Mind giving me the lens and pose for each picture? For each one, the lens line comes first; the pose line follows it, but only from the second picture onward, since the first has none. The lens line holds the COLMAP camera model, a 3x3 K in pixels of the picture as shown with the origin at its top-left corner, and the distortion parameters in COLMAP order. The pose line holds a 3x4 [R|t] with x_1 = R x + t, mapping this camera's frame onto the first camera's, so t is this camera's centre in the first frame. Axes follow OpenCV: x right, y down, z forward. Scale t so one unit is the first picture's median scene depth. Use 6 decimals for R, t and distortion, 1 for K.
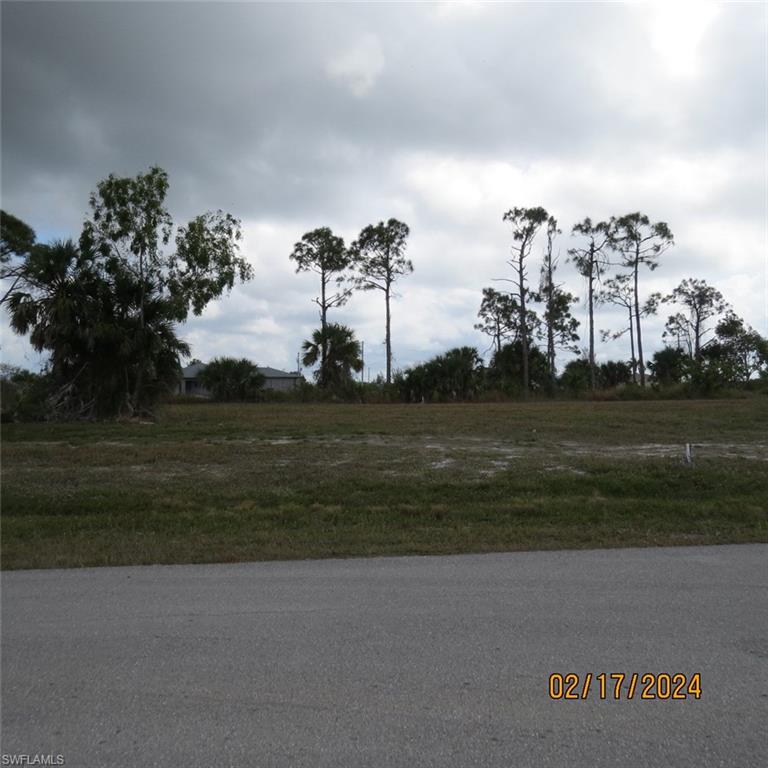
lens RADIAL K [[724.3, 0, 381.9], [0, 724.3, 382.4], [0, 0, 1]] dist [-0.035979, 0.000000]
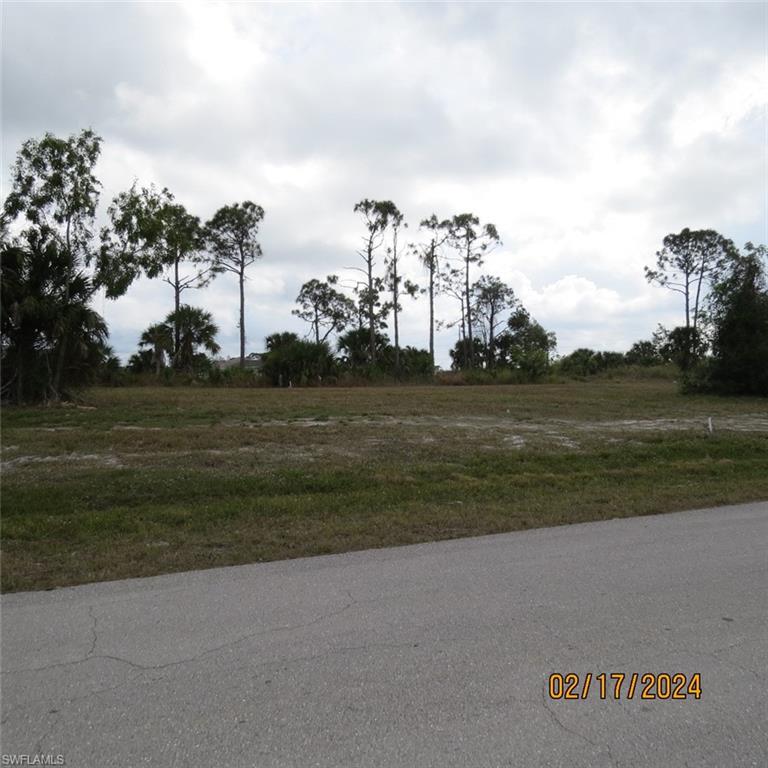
lens RADIAL K [[724.3, 0, 381.2], [0, 724.3, 384.3], [0, 0, 1]] dist [-0.035979, 0.000000]
pose [[0.945031, 0.000825, 0.326980, -0.135865], [-0.008196, 0.999742, 0.021166, 0.001597], [-0.326878, -0.022682, 0.944794, 0.003472]]
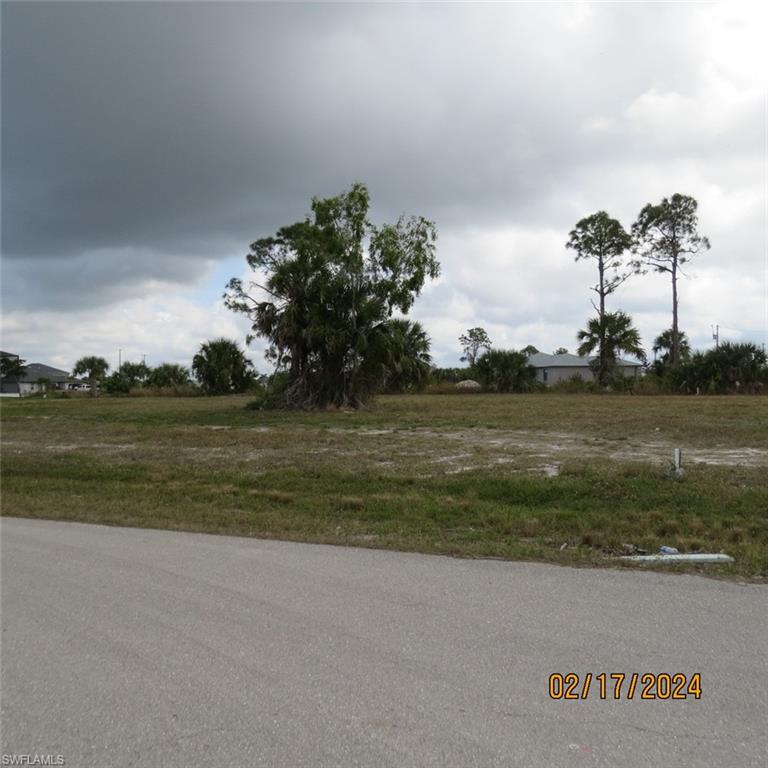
lens RADIAL K [[724.3, 0, 388.3], [0, 724.3, 365.4], [0, 0, 1]] dist [-0.035979, 0.000000]
pose [[0.867742, -0.014197, -0.496813, 0.147798], [0.009799, 0.999886, -0.011459, -0.001551], [0.496919, 0.005075, 0.867782, 0.025450]]
